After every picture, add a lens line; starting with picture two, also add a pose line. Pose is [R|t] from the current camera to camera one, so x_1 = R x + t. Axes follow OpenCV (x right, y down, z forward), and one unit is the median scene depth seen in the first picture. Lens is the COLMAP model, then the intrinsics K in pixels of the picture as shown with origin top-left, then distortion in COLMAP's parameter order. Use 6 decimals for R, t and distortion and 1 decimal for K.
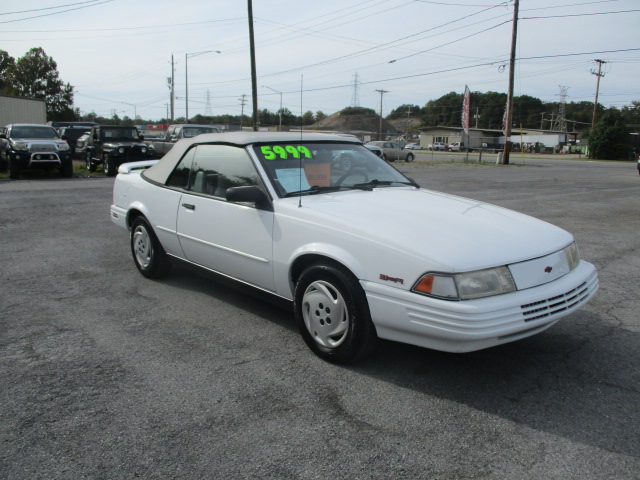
lens RADIAL K [[532.9, 0, 324.8], [0, 532.9, 237.9], [0, 0, 1]] dist [-0.022444, 0.000975]
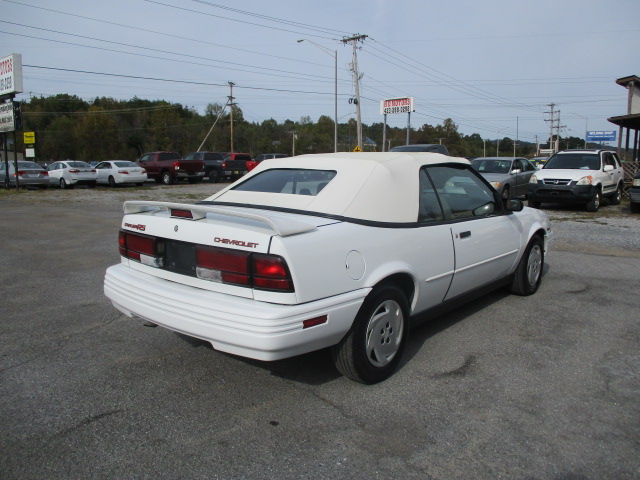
lens RADIAL K [[532.9, 0, 322.9], [0, 532.9, 239.1], [0, 0, 1]] dist [-0.022444, 0.000975]
pose [[-0.150044, -0.161245, 0.975442, -0.134677], [0.174247, 0.966855, 0.186628, -0.032139], [-0.973203, 0.197970, -0.116974, 0.163191]]
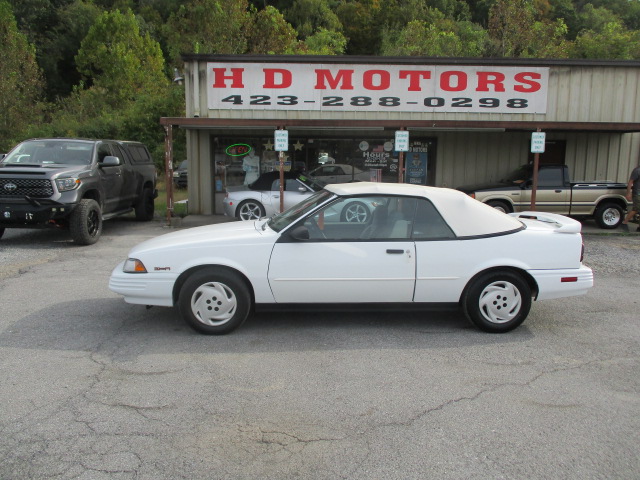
lens RADIAL K [[532.9, 0, 317.2], [0, 532.9, 240.6], [0, 0, 1]] dist [-0.022444, 0.000975]
pose [[-0.615888, 0.090809, -0.782582, 0.123859], [-0.166227, 0.955994, 0.241751, -0.045376], [0.770097, 0.278978, -0.573691, 0.214644]]
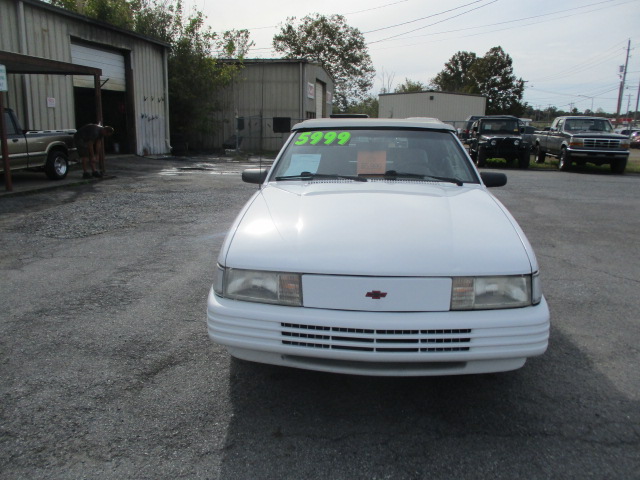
lens RADIAL K [[532.9, 0, 329.3], [0, 532.9, 240.9], [0, 0, 1]] dist [-0.022444, 0.000975]
pose [[0.695600, 0.144389, -0.703770, 0.074685], [-0.132989, 0.988545, 0.071370, -0.004995], [0.706013, 0.043949, 0.706834, 0.035661]]
